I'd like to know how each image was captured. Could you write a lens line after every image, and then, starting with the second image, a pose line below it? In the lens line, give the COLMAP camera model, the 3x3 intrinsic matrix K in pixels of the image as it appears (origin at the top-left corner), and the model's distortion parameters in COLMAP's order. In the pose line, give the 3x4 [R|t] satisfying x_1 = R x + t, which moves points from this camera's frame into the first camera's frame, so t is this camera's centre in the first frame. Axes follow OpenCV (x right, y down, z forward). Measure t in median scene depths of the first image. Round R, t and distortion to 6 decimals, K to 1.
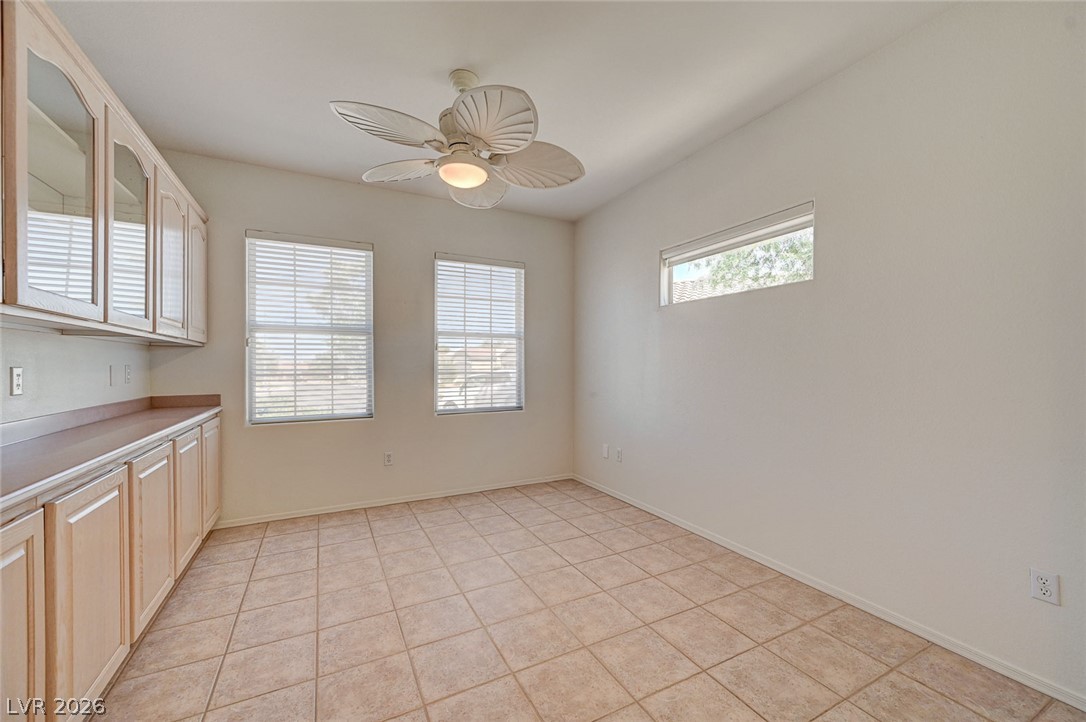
lens RADIAL K [[431.5, 0, 546.9], [0, 431.5, 365.3], [0, 0, 1]] dist [0.000768, 0.000252]
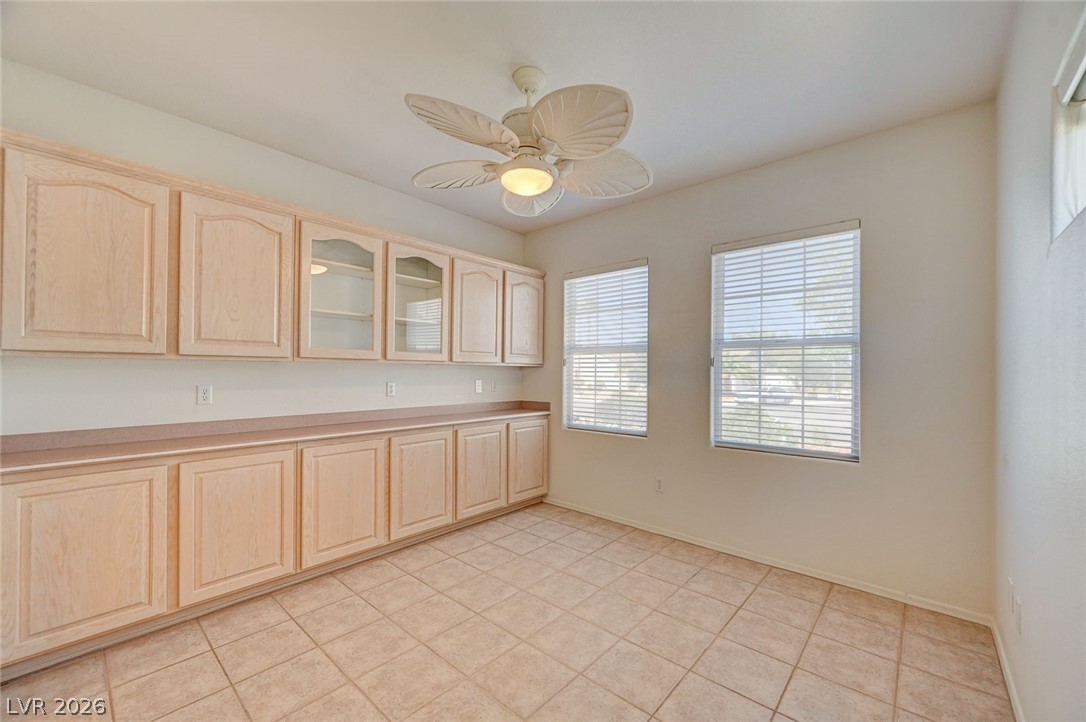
lens RADIAL K [[431.5, 0, 546.9], [0, 431.5, 365.3], [0, 0, 1]] dist [0.000768, 0.000252]
pose [[0.351044, -0.010866, -0.936296, 0.493029], [-0.009451, 0.999841, -0.015147, -0.026571], [0.936311, 0.014166, 0.350885, 0.526779]]
